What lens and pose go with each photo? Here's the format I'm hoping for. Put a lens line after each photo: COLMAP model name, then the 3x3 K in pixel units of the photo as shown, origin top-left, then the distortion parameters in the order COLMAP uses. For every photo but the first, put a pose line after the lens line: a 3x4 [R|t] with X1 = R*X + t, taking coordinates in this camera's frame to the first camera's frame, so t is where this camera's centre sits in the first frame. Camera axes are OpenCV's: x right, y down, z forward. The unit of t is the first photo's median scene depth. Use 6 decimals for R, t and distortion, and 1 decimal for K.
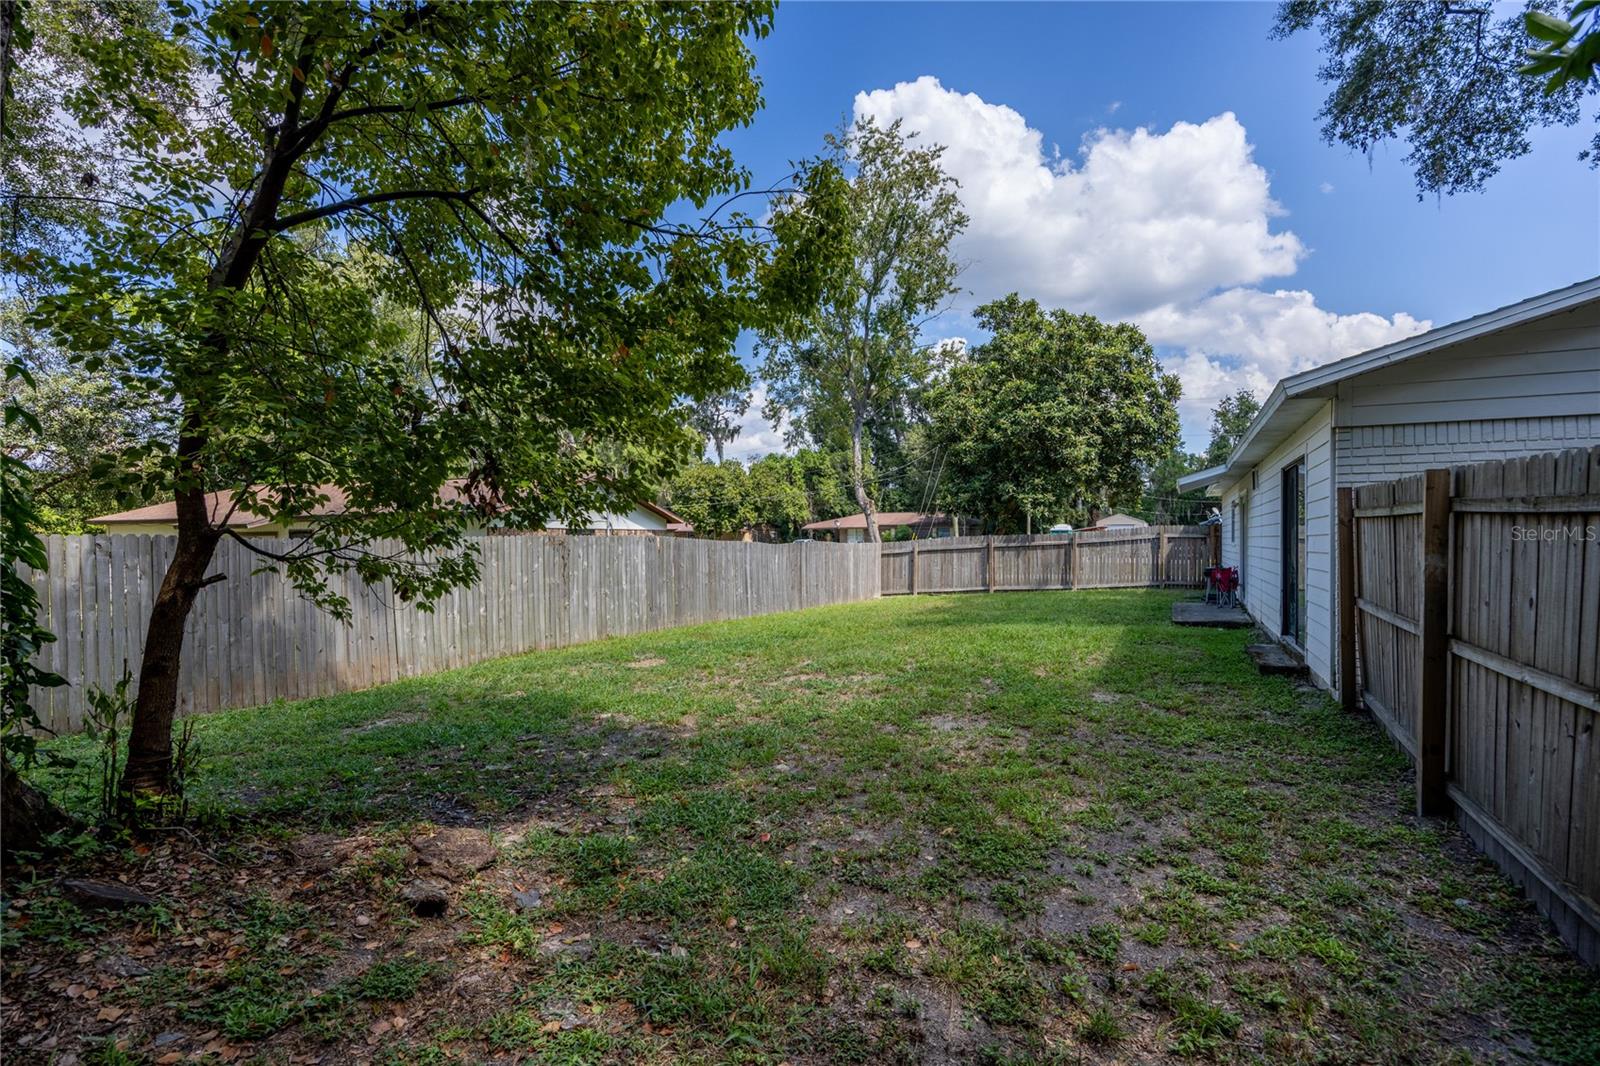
lens RADIAL K [[785.2, 0, 799.9], [0, 785.2, 537.6], [0, 0, 1]] dist [-0.000061, -0.000008]
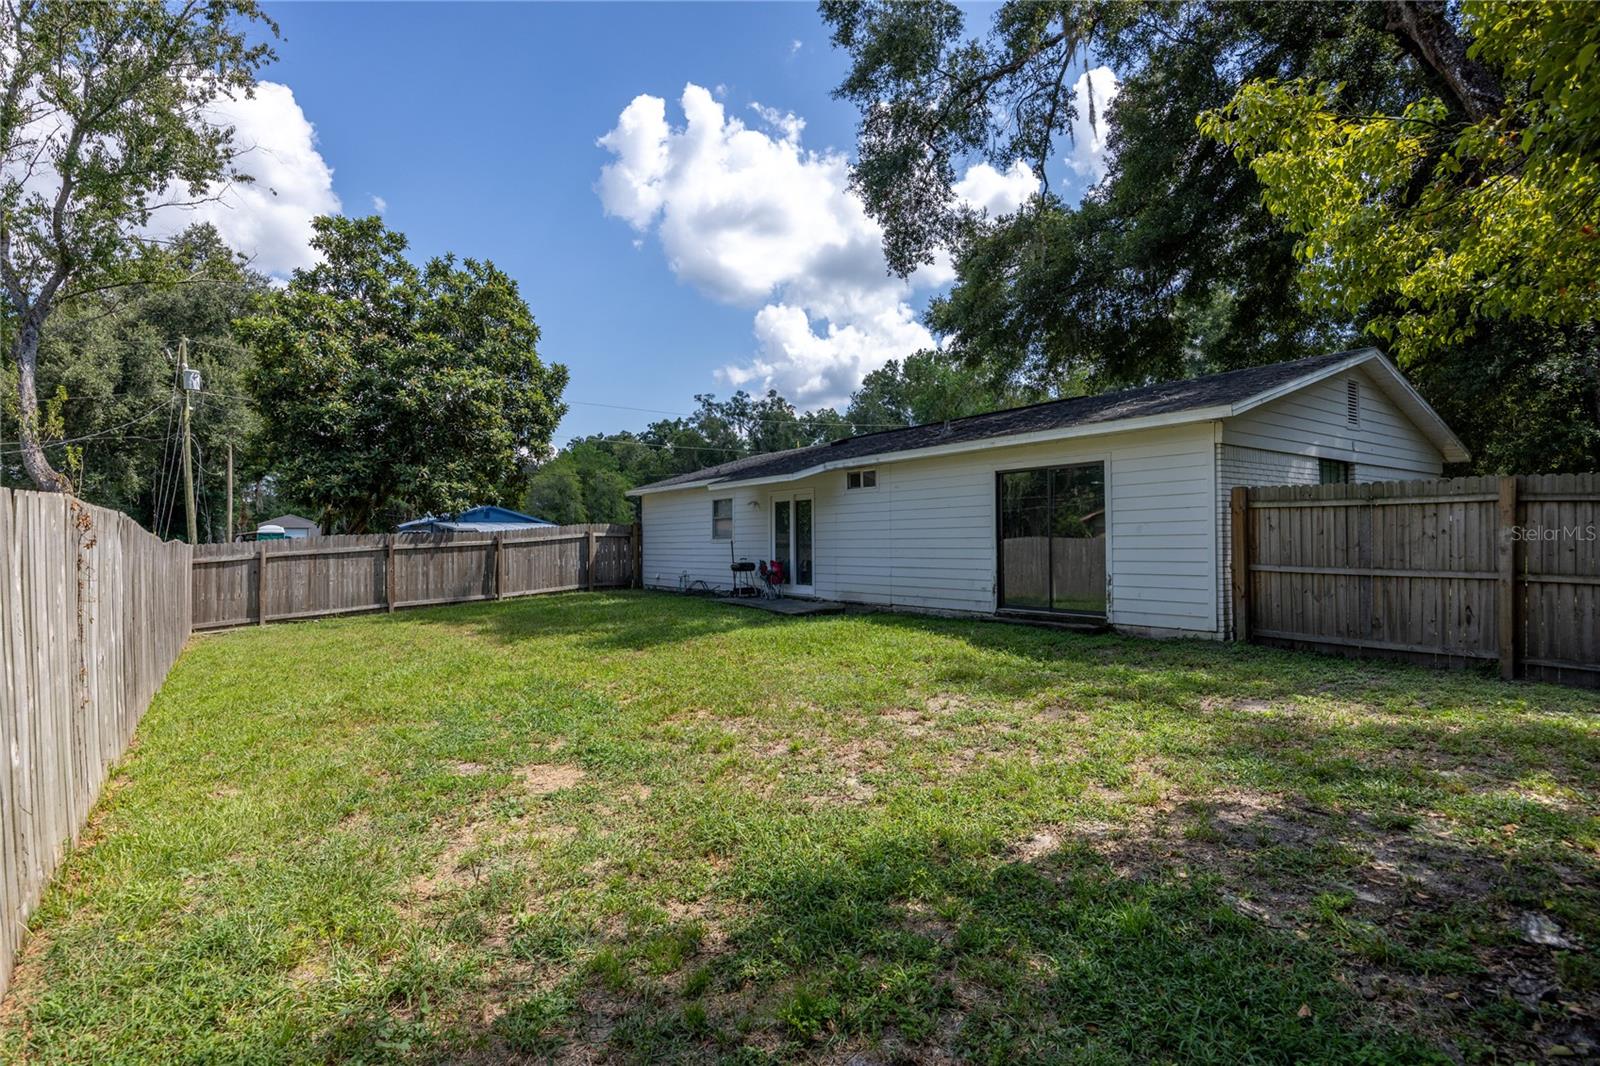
lens RADIAL K [[804.5, 0, 801.1], [0, 804.5, 543.2], [0, 0, 1]] dist [-0.004361, -0.000437]
pose [[0.440324, -0.004464, 0.897828, -0.268612], [0.005977, 0.999980, 0.002040, 0.006595], [-0.897819, 0.004468, 0.440341, 0.315910]]
